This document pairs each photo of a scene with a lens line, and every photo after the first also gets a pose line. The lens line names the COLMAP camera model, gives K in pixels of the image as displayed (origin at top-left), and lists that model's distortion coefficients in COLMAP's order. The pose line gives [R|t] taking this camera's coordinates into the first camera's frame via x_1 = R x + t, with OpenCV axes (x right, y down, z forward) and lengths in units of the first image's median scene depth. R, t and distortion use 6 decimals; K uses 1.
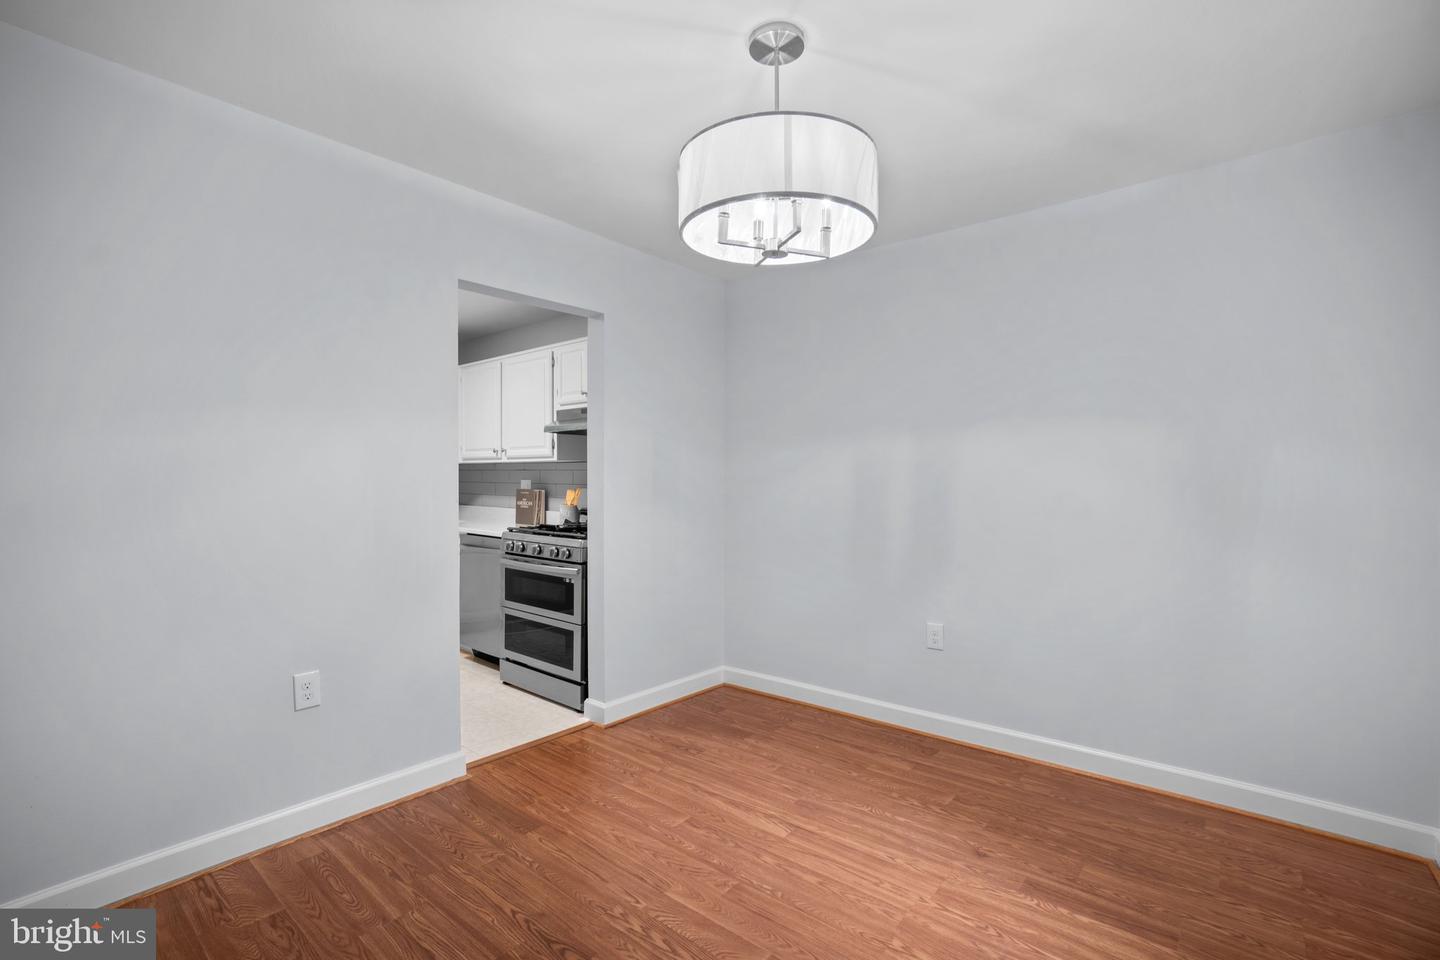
lens RADIAL K [[649.0, 0, 724.7], [0, 649.0, 477.3], [0, 0, 1]] dist [-0.031281, 0.000684]
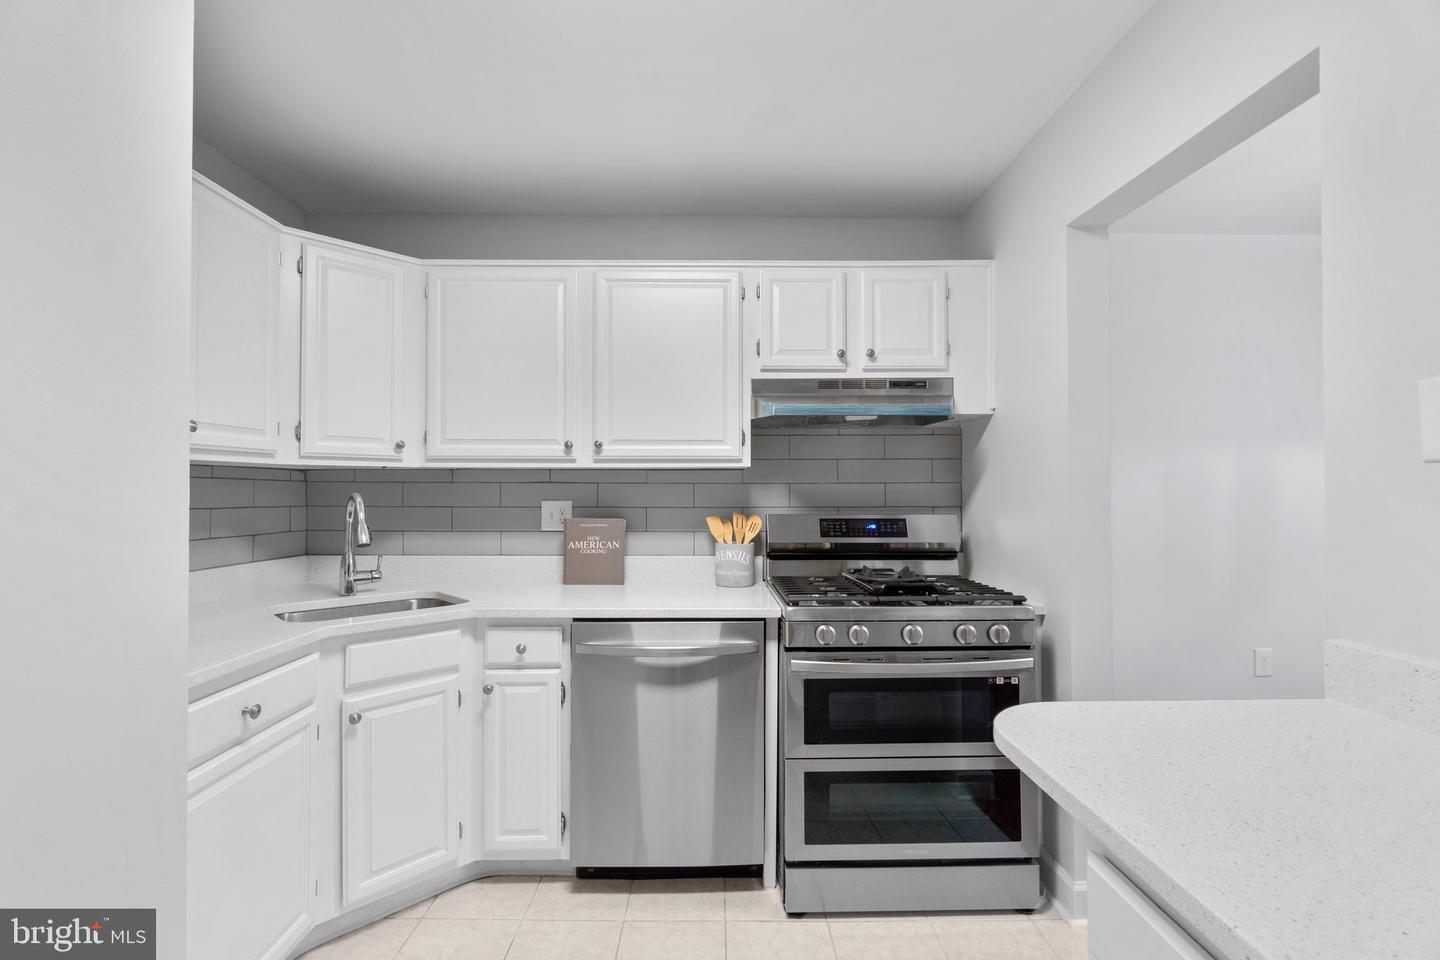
lens RADIAL K [[614.0, 0, 680.6], [0, 614.0, 477.5], [0, 0, 1]] dist [-0.001665, 0.000053]
pose [[0.758701, 0.009666, 0.651368, -1.027645], [0.003369, 0.999818, -0.018761, -0.010553], [-0.651430, 0.016429, 0.758530, 0.995299]]
